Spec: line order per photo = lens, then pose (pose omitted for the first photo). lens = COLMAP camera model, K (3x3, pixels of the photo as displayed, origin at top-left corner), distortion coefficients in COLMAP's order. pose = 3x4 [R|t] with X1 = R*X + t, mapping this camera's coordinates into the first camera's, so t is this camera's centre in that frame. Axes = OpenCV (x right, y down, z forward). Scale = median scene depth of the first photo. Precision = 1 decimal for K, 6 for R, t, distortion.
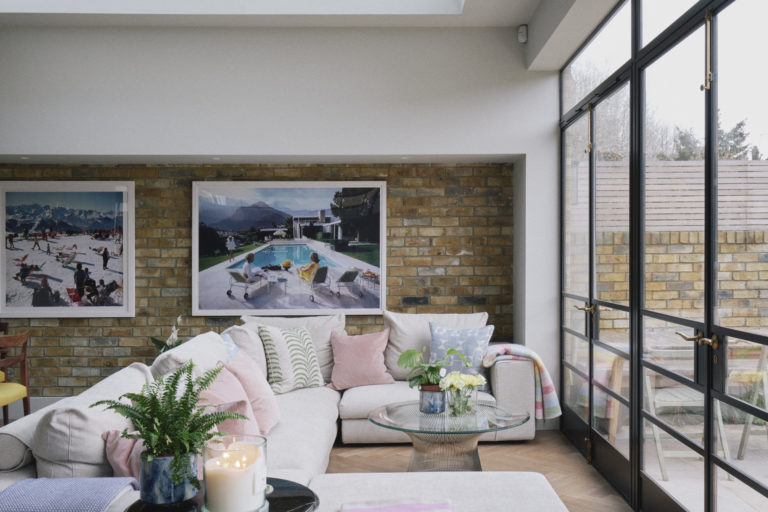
lens RADIAL K [[748.3, 0, 423.2], [0, 748.3, 254.5], [0, 0, 1]] dist [-0.000038, 0.000000]
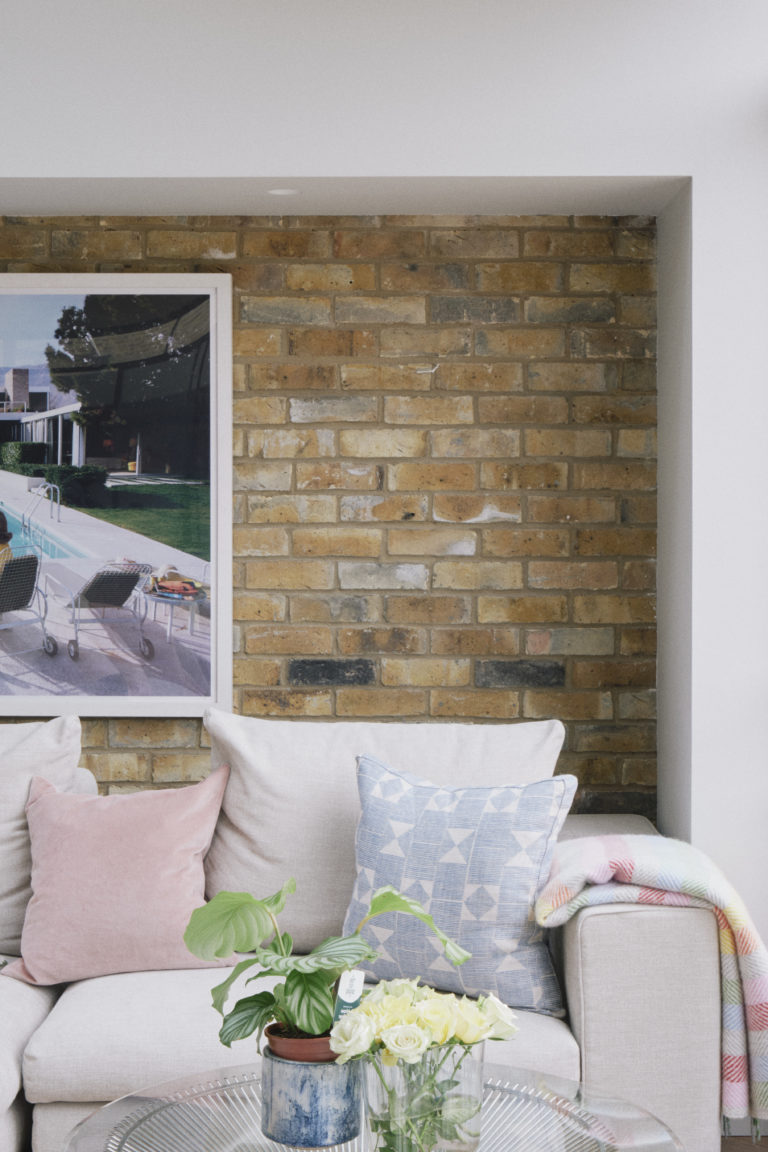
lens RADIAL K [[1870.7, 0, 391.4], [0, 1870.7, 515.8], [0, 0, 1]] dist [0.007363, 0.000000]
pose [[0.999298, 0.009738, -0.036174, 0.042717], [-0.009494, 0.999931, 0.006920, -0.006810], [0.036239, -0.006571, 0.999322, 0.253539]]
